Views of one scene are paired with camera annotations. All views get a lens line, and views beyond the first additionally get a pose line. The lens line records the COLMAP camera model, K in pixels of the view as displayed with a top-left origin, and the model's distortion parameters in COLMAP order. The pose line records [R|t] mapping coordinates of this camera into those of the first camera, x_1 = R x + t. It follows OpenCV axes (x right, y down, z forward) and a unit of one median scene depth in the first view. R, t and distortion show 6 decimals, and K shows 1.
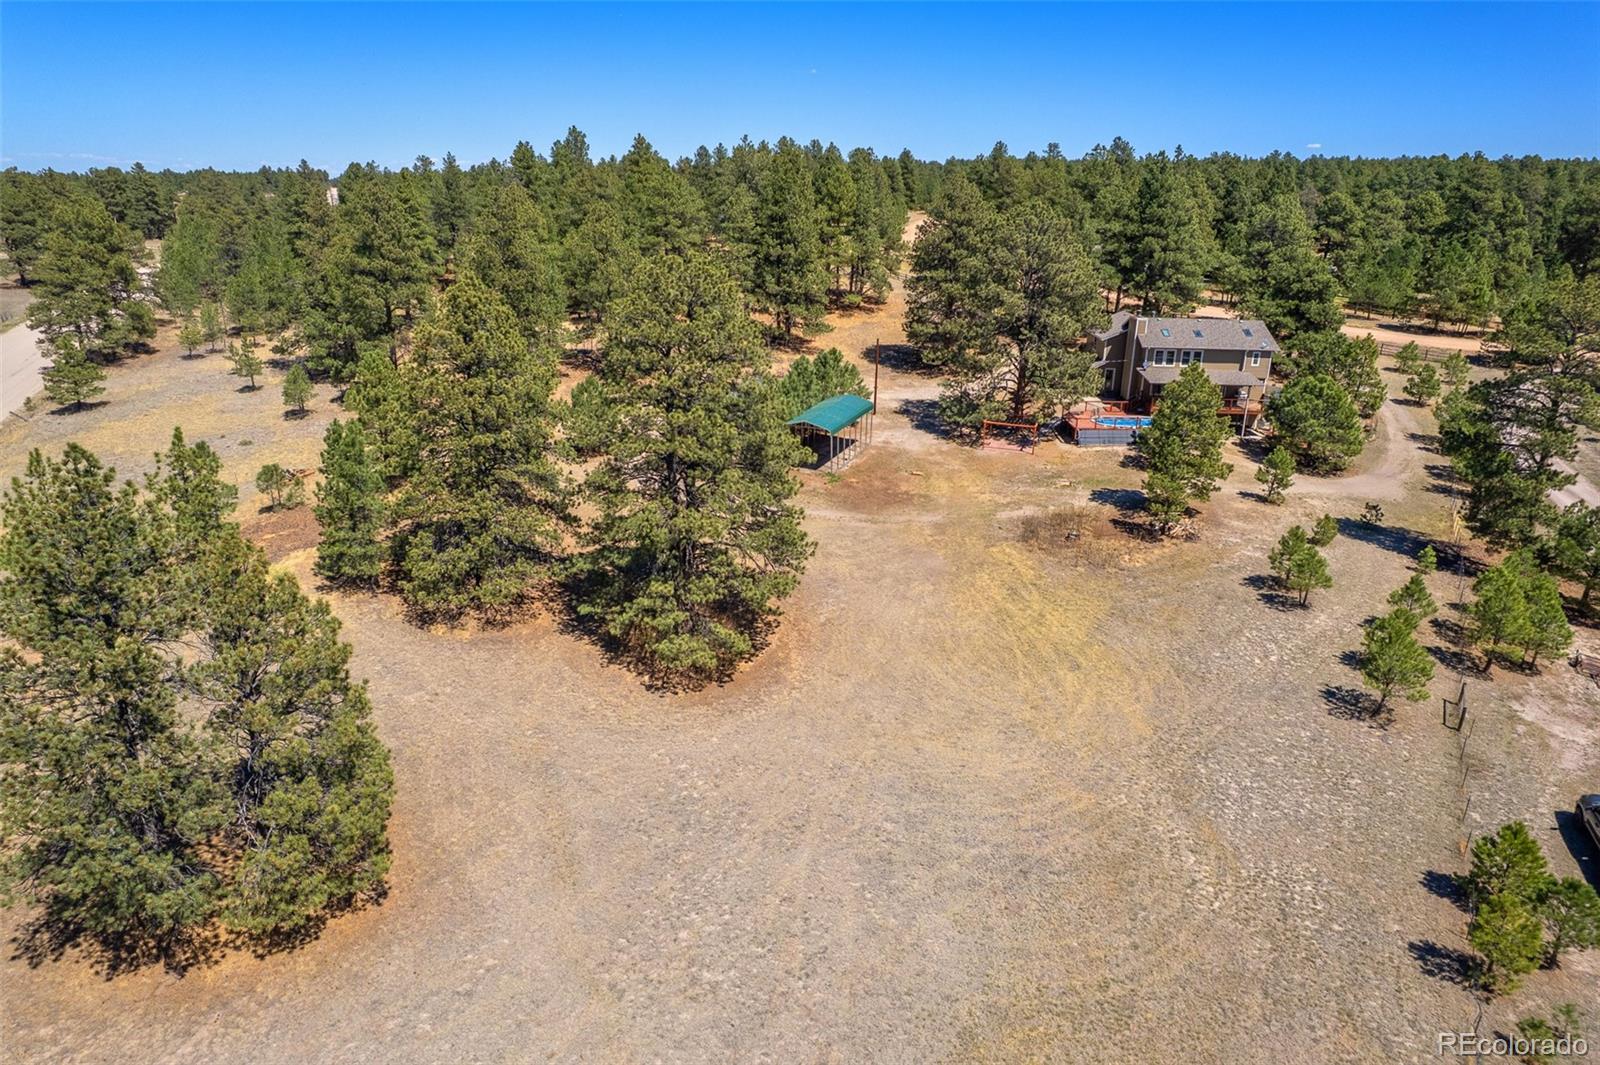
lens RADIAL K [[1026.9, 0, 795.8], [0, 1026.9, 537.3], [0, 0, 1]] dist [-0.078310, 0.070101]
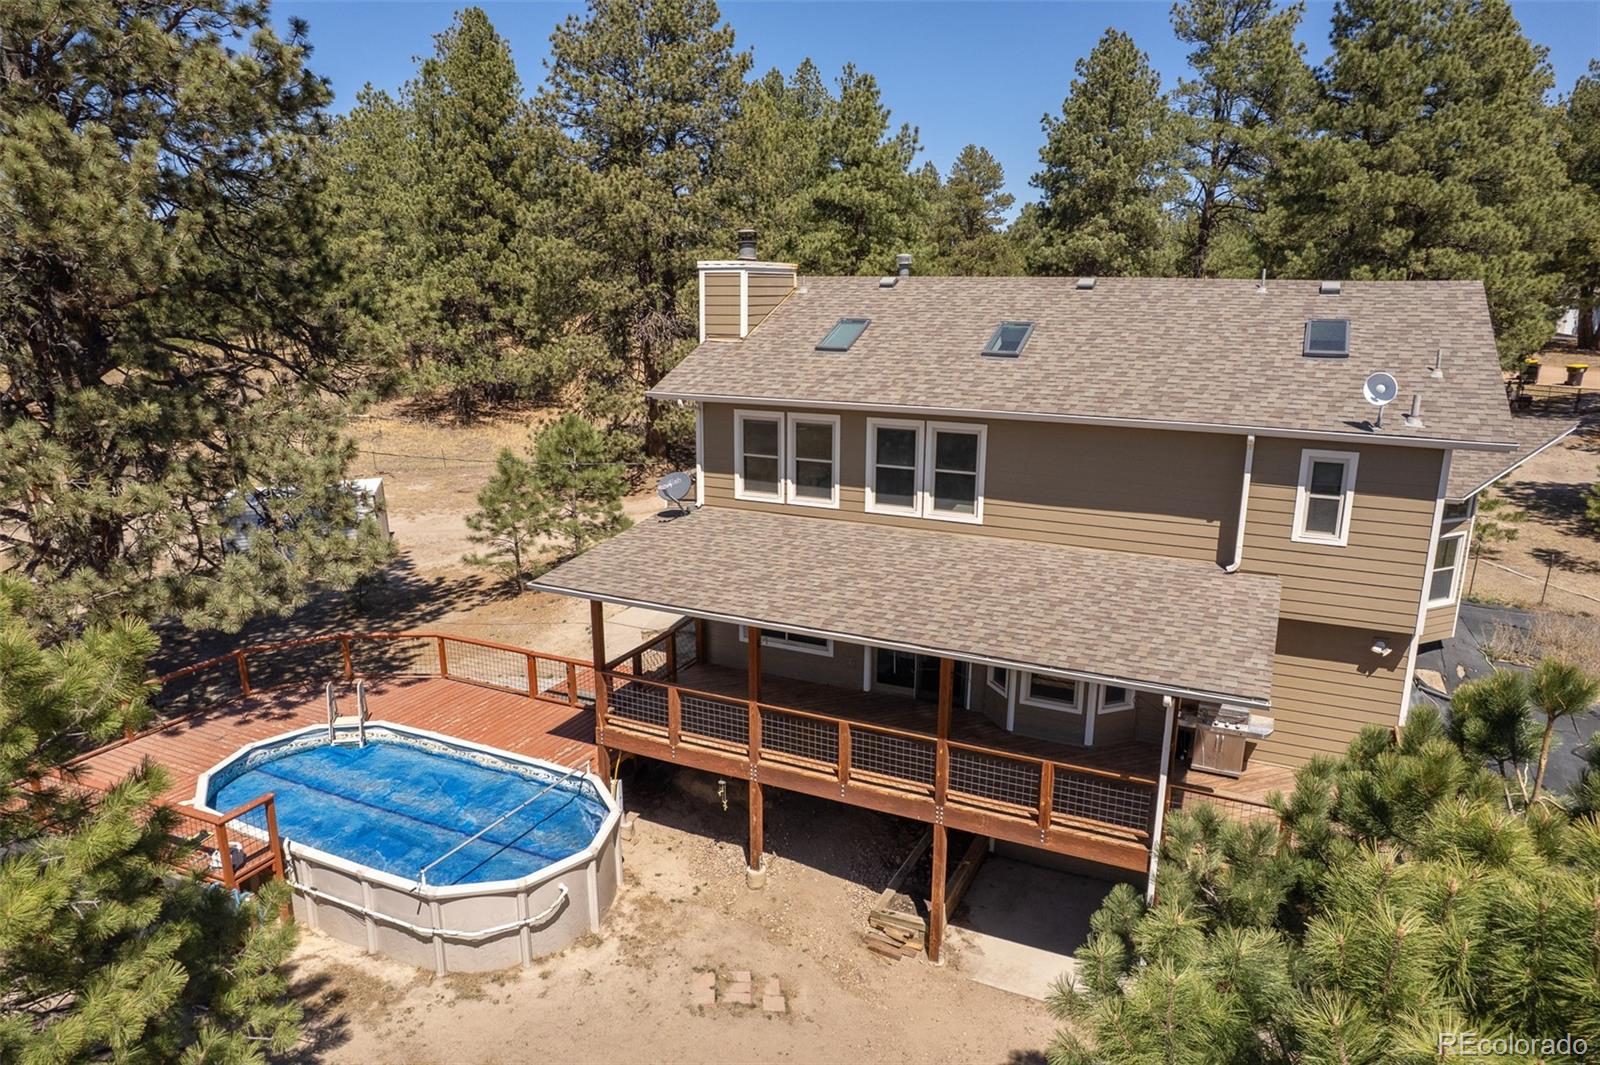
lens RADIAL K [[1027.4, 0, 795.8], [0, 1027.4, 539.2], [0, 0, 1]] dist [-0.079170, 0.073380]
pose [[0.902542, 0.091779, -0.420708, 0.444718], [-0.134942, 0.988091, -0.073935, -0.147843], [0.408912, 0.123500, 0.904179, 0.829245]]
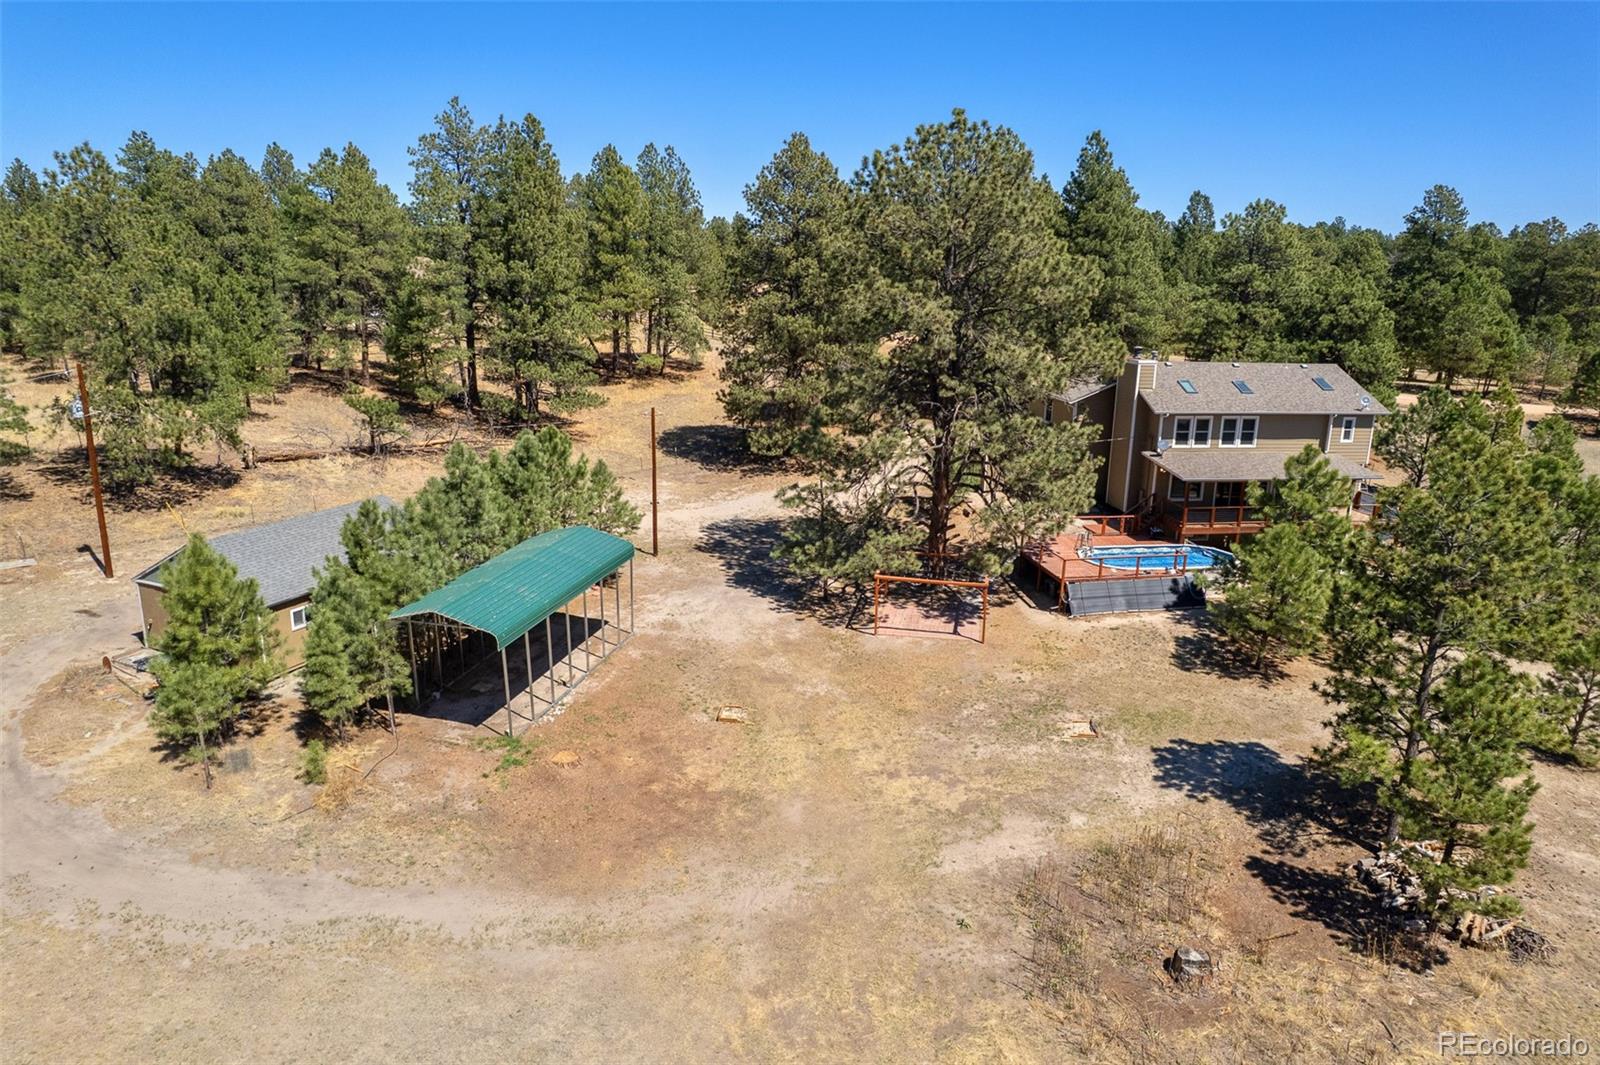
lens RADIAL K [[1027.4, 0, 795.8], [0, 1027.4, 539.2], [0, 0, 1]] dist [-0.079170, 0.073380]
pose [[0.989167, -0.035625, 0.142409, 0.076031], [0.047510, 0.995585, -0.080950, -0.086201], [-0.138897, 0.086838, 0.986492, 0.501288]]
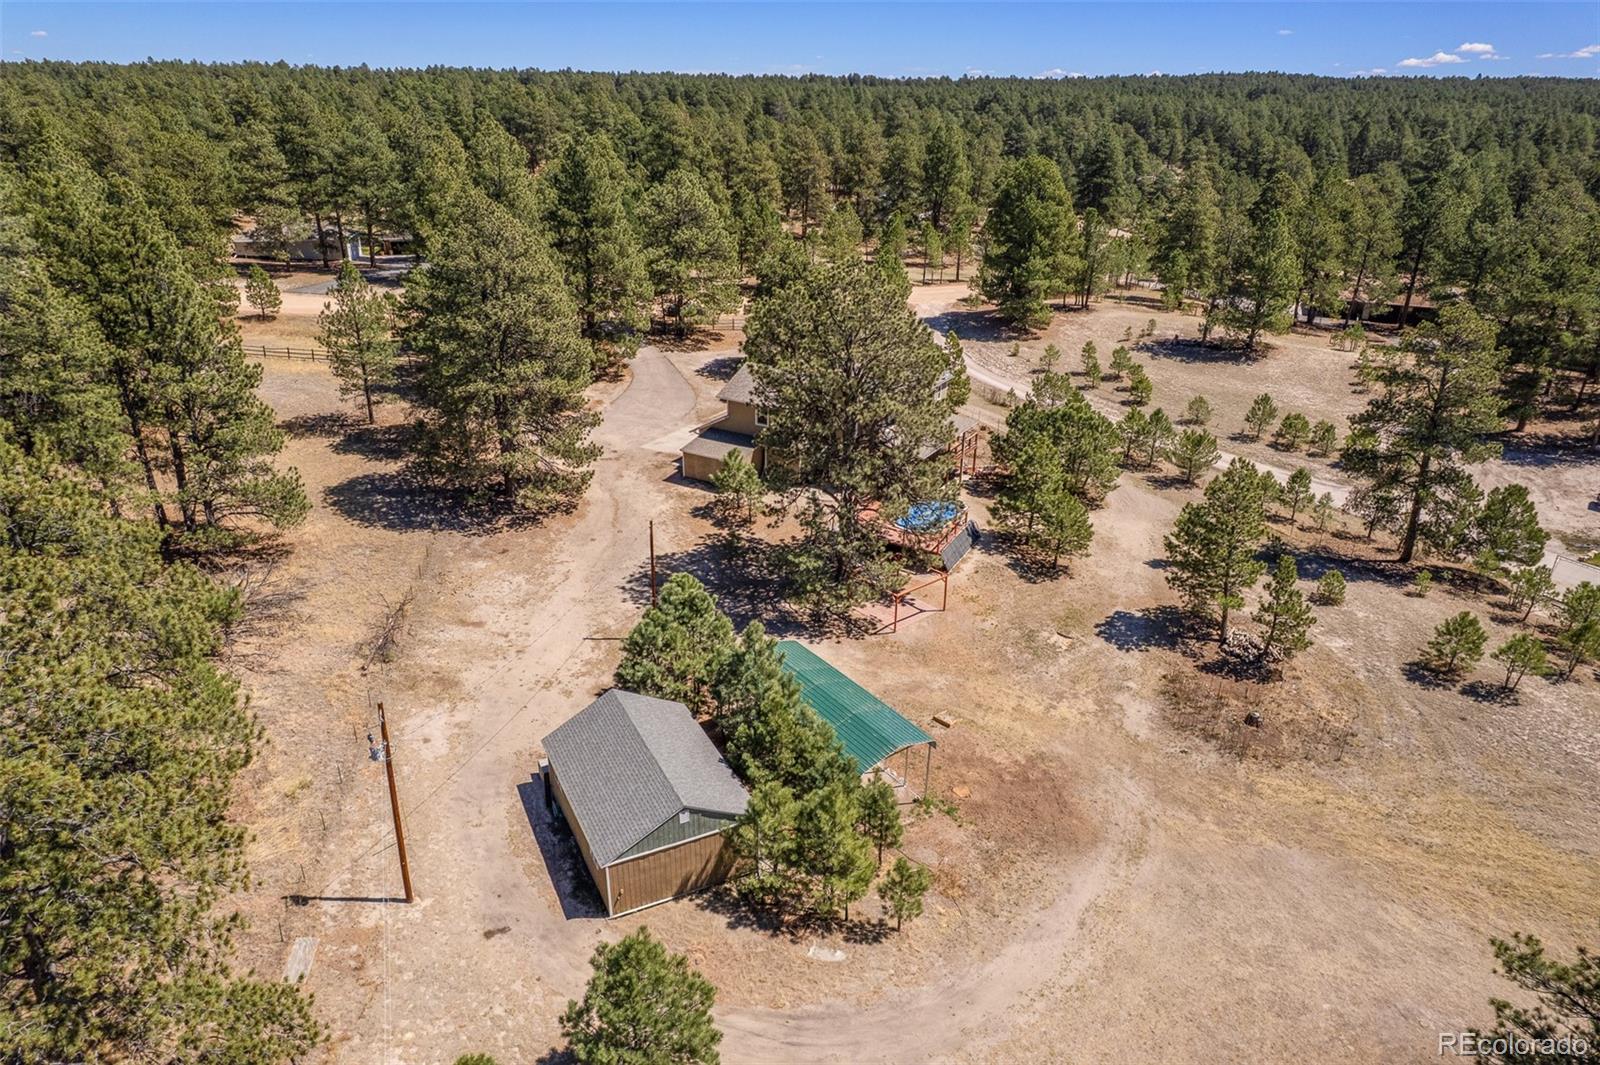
lens RADIAL K [[1026.9, 0, 795.8], [0, 1026.9, 537.3], [0, 0, 1]] dist [-0.078310, 0.070101]
pose [[0.504824, -0.357931, 0.785518, -0.341272], [0.284323, 0.928151, 0.240200, -0.305045], [-0.815054, 0.102082, 0.570321, 0.608105]]
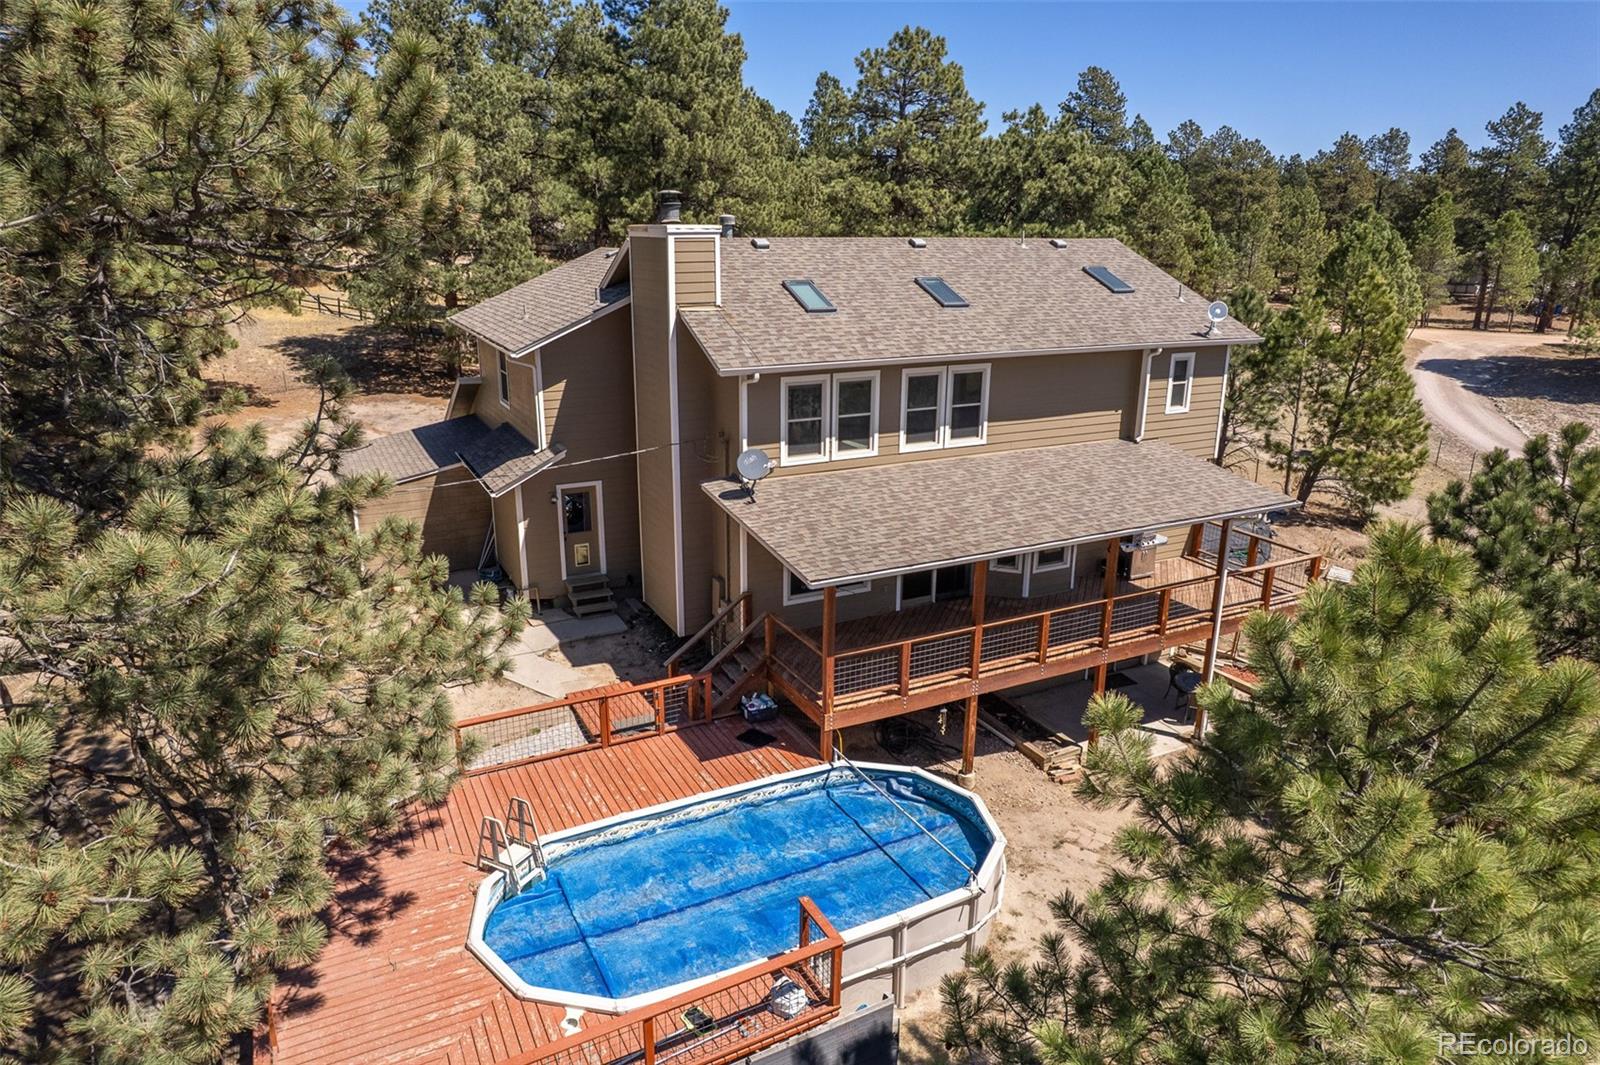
lens RADIAL K [[1026.9, 0, 795.8], [0, 1026.9, 537.3], [0, 0, 1]] dist [-0.078310, 0.070101]
pose [[0.889809, -0.145990, 0.432350, 0.267081], [0.162527, 0.986703, -0.001319, -0.154299], [-0.426408, 0.071442, 0.901705, 0.823194]]
